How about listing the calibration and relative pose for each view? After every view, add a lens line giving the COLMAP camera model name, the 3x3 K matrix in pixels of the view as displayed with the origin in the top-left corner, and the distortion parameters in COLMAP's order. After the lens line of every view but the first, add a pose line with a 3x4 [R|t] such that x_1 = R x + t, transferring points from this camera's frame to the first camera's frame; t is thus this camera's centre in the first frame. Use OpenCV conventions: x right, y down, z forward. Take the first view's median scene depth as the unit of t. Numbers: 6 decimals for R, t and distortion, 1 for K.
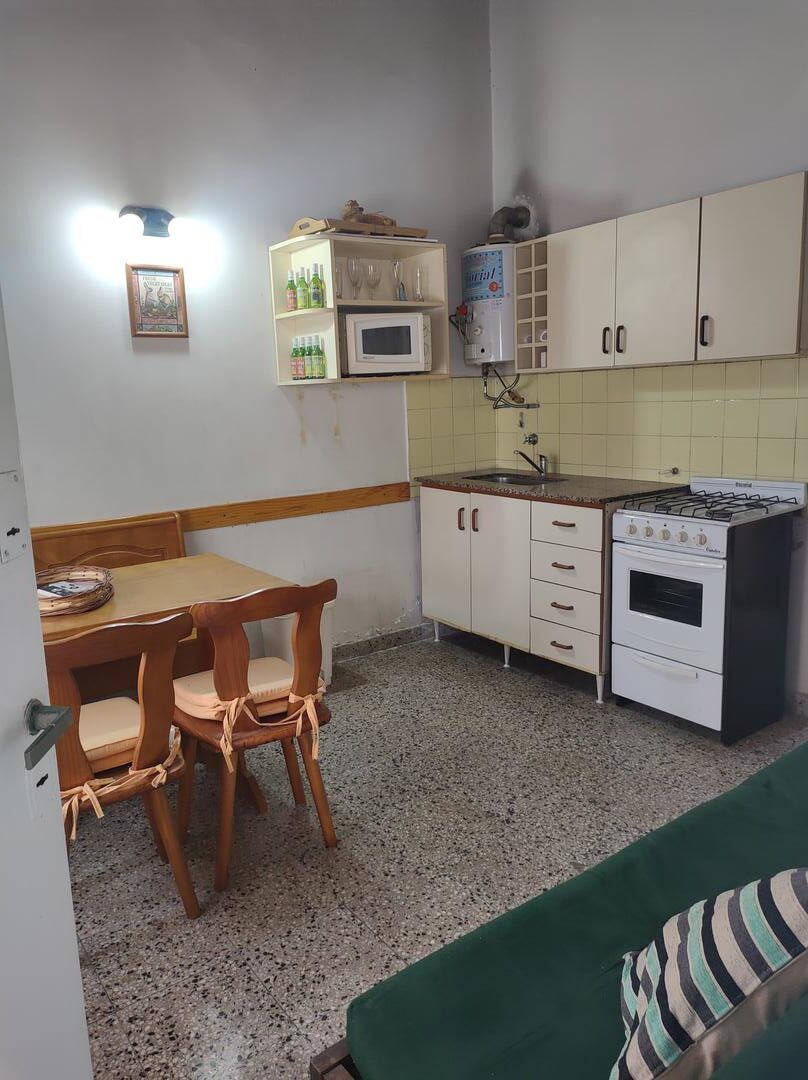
lens RADIAL K [[794.1, 0, 399.9], [0, 794.1, 535.7], [0, 0, 1]] dist [0.051671, -0.054961]
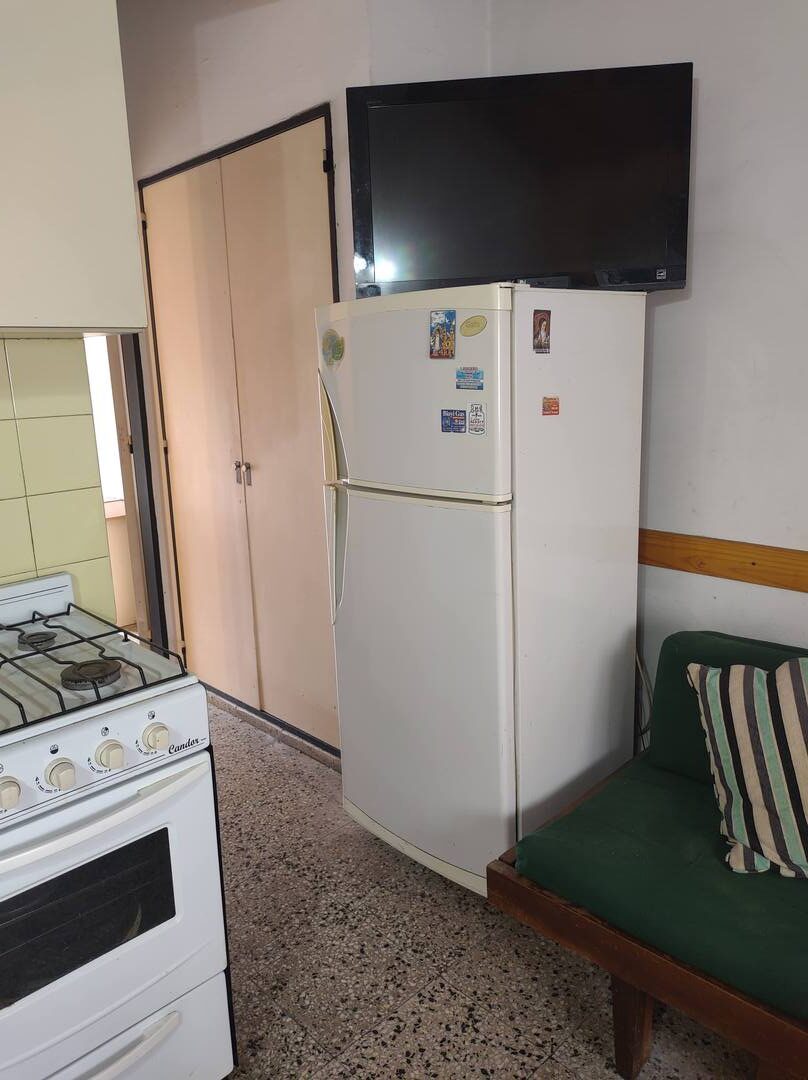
lens RADIAL K [[794.1, 0, 398.8], [0, 794.1, 536.2], [0, 0, 1]] dist [0.051671, -0.054961]
pose [[-0.138885, -0.171805, 0.975292, -0.048661], [0.211139, 0.957055, 0.198659, -0.149379], [-0.967539, 0.233513, -0.096646, 0.829393]]
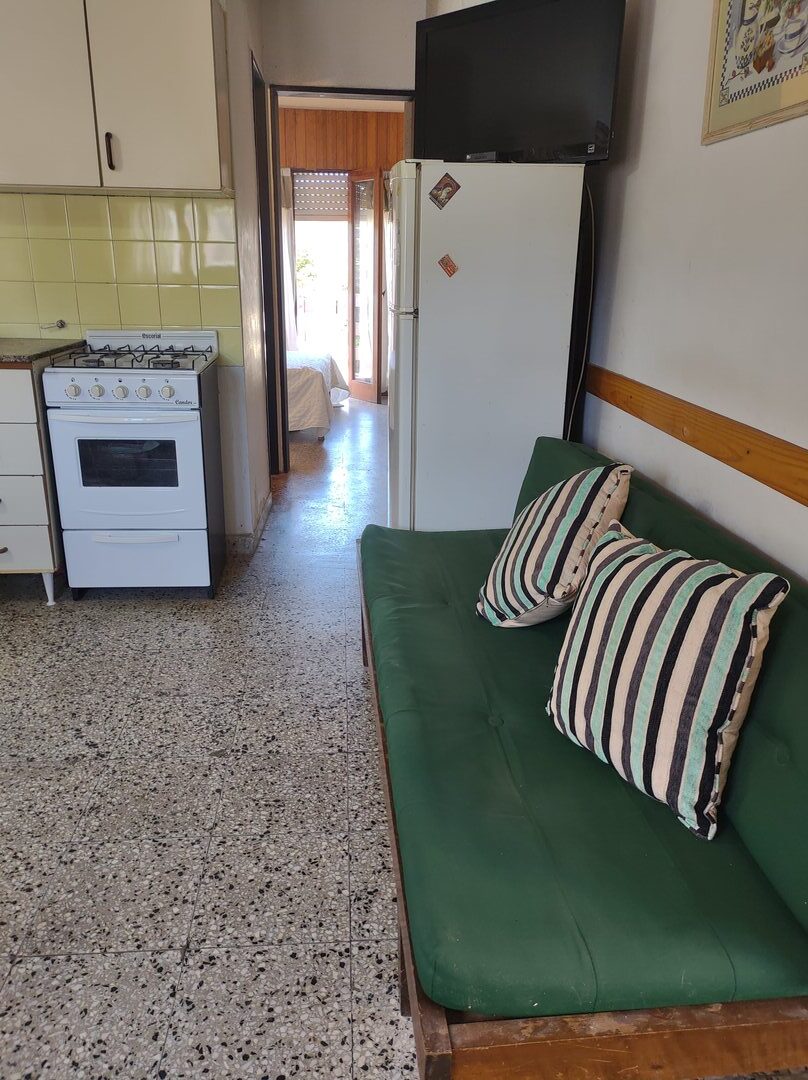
lens RADIAL K [[794.1, 0, 401.7], [0, 794.1, 535.3], [0, 0, 1]] dist [0.051671, -0.054961]
pose [[0.523508, -0.230617, 0.820216, -0.260556], [0.115217, 0.972991, 0.200034, 0.011805], [-0.844194, -0.010217, 0.535940, 0.255877]]
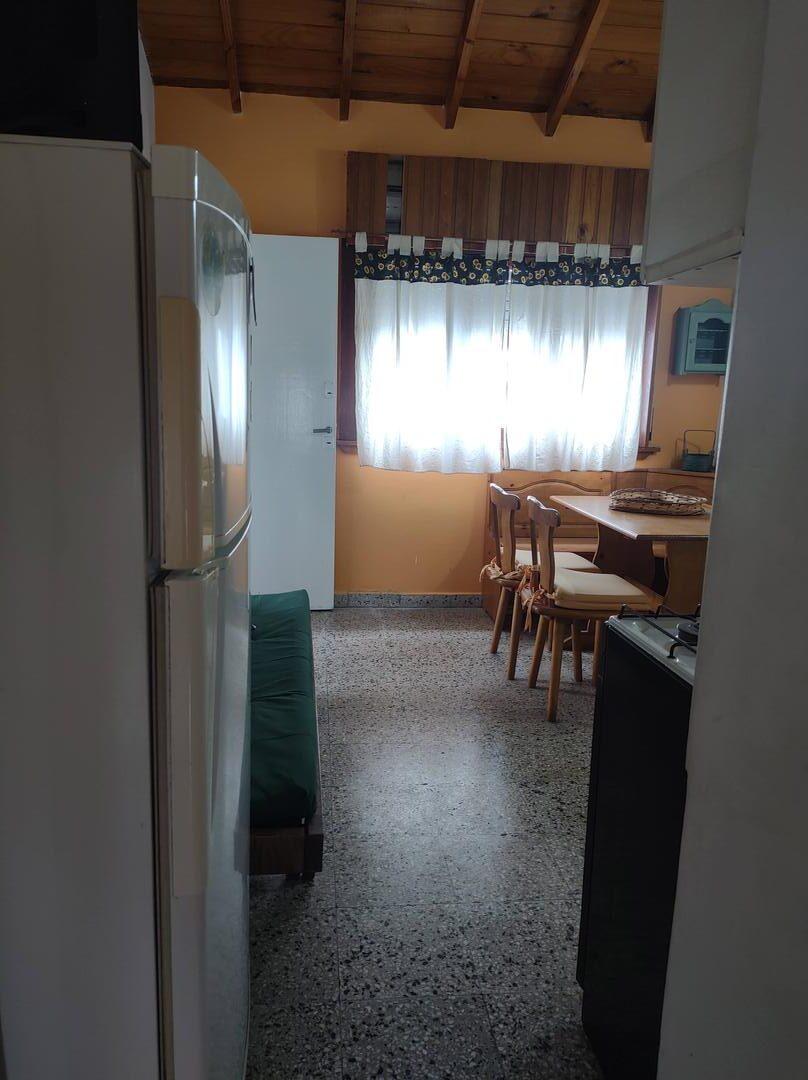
lens RADIAL K [[794.1, 0, 404.2], [0, 794.1, 526.8], [0, 0, 1]] dist [0.051671, -0.054961]
pose [[-0.493791, 0.170999, -0.852602, 0.845839], [-0.168768, 0.942986, 0.286869, -0.185727], [0.853046, 0.285545, -0.436779, 1.001546]]
